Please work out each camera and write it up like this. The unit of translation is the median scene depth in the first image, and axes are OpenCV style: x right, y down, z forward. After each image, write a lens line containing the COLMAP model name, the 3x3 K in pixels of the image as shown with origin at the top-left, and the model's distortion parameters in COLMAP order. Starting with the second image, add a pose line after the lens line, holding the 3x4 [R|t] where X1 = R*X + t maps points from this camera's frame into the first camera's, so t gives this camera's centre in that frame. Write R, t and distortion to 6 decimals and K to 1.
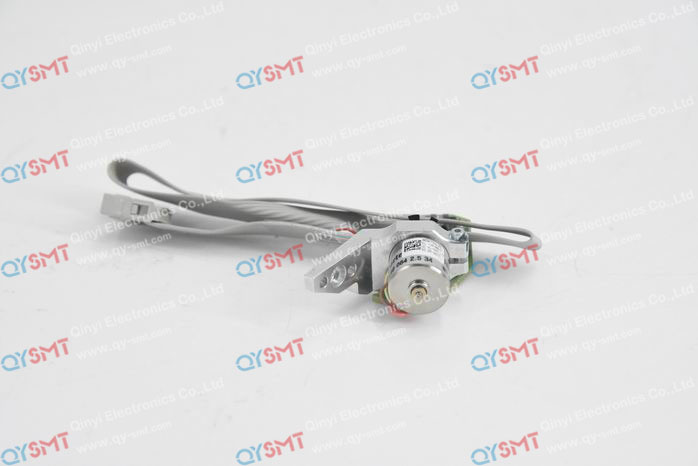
lens RADIAL K [[1803.5, 0, 345.5], [0, 1803.5, 232.2], [0, 0, 1]] dist [0.071171, 0.000000]
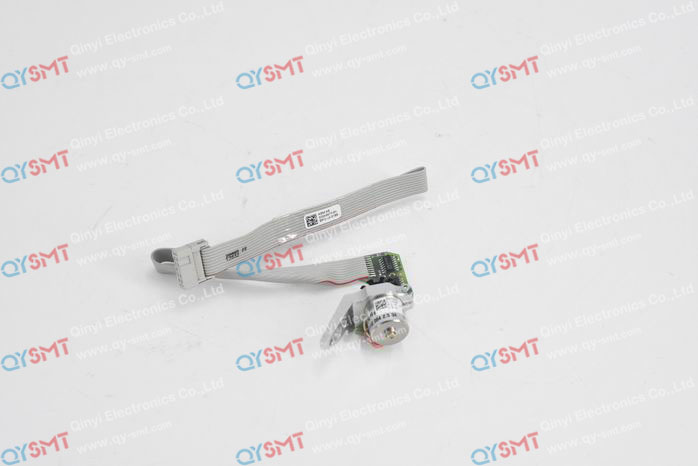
lens RADIAL K [[1352.1, 0, 347.5], [0, 1352.1, 234.3], [0, 0, 1]] dist [0.048199, 0.000000]
pose [[0.999994, -0.000026, -0.003334, 0.003613], [0.000019, 0.999998, -0.002078, 0.002729], [0.003334, 0.002078, 0.999992, 0.250044]]
